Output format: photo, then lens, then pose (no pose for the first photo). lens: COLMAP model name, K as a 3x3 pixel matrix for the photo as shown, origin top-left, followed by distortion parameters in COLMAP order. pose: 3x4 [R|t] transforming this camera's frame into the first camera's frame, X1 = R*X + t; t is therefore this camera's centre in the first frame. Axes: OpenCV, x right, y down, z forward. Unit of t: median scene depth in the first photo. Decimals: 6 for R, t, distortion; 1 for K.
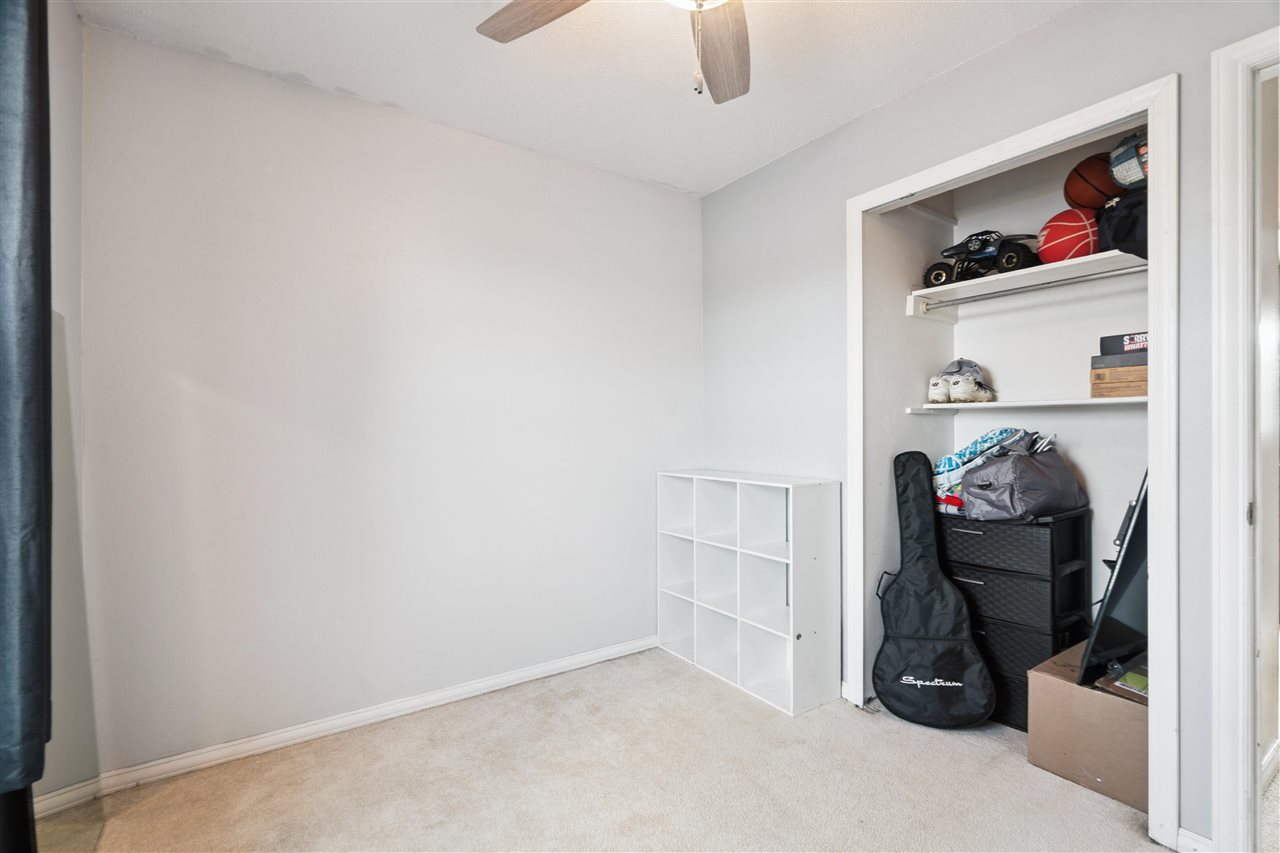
lens RADIAL K [[581.5, 0, 641.5], [0, 581.5, 429.1], [0, 0, 1]] dist [0.000137, 0.000377]
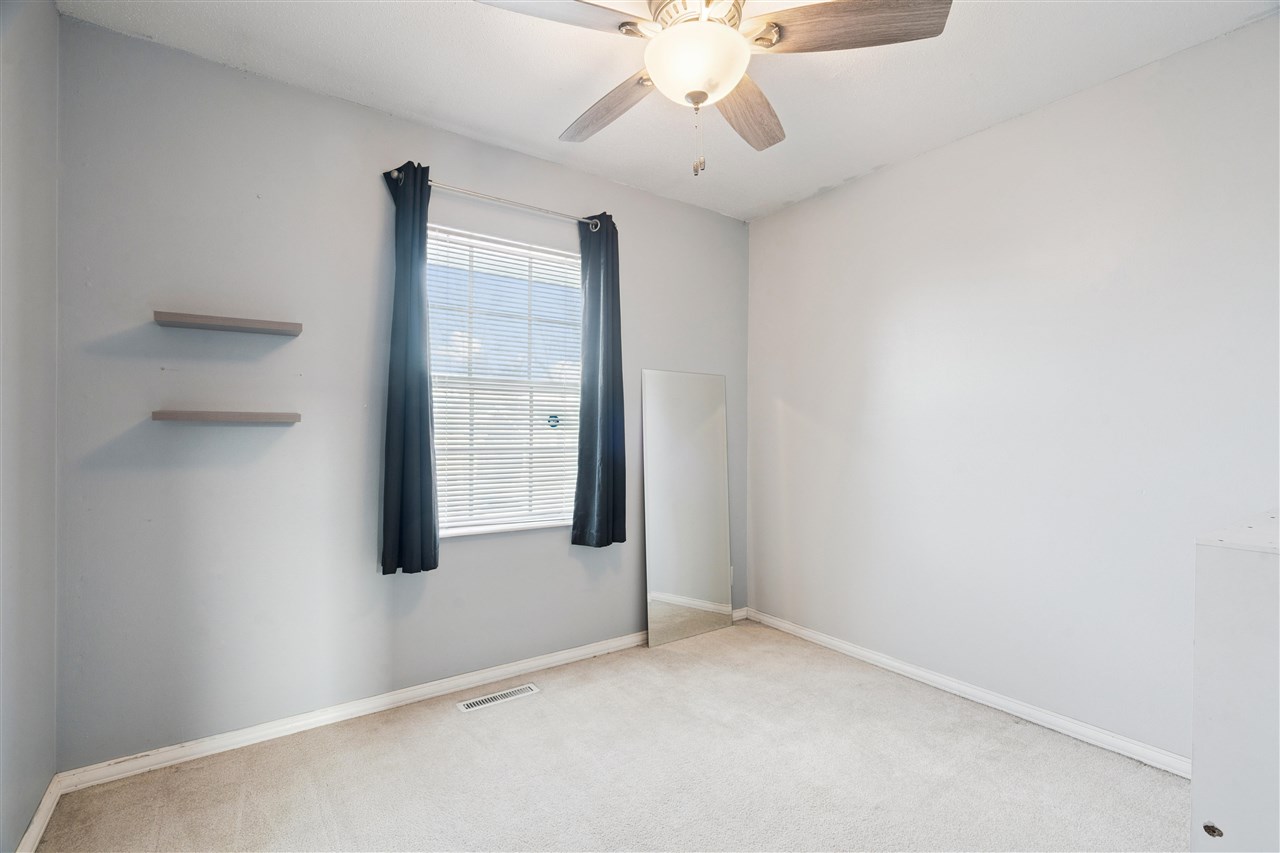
lens RADIAL K [[581.5, 0, 641.5], [0, 581.5, 429.1], [0, 0, 1]] dist [0.000137, 0.000377]
pose [[0.020874, 0.003366, -0.999776, 0.792866], [-0.005322, 0.999981, 0.003255, -0.005088], [0.999768, 0.005253, 0.020891, 0.476131]]
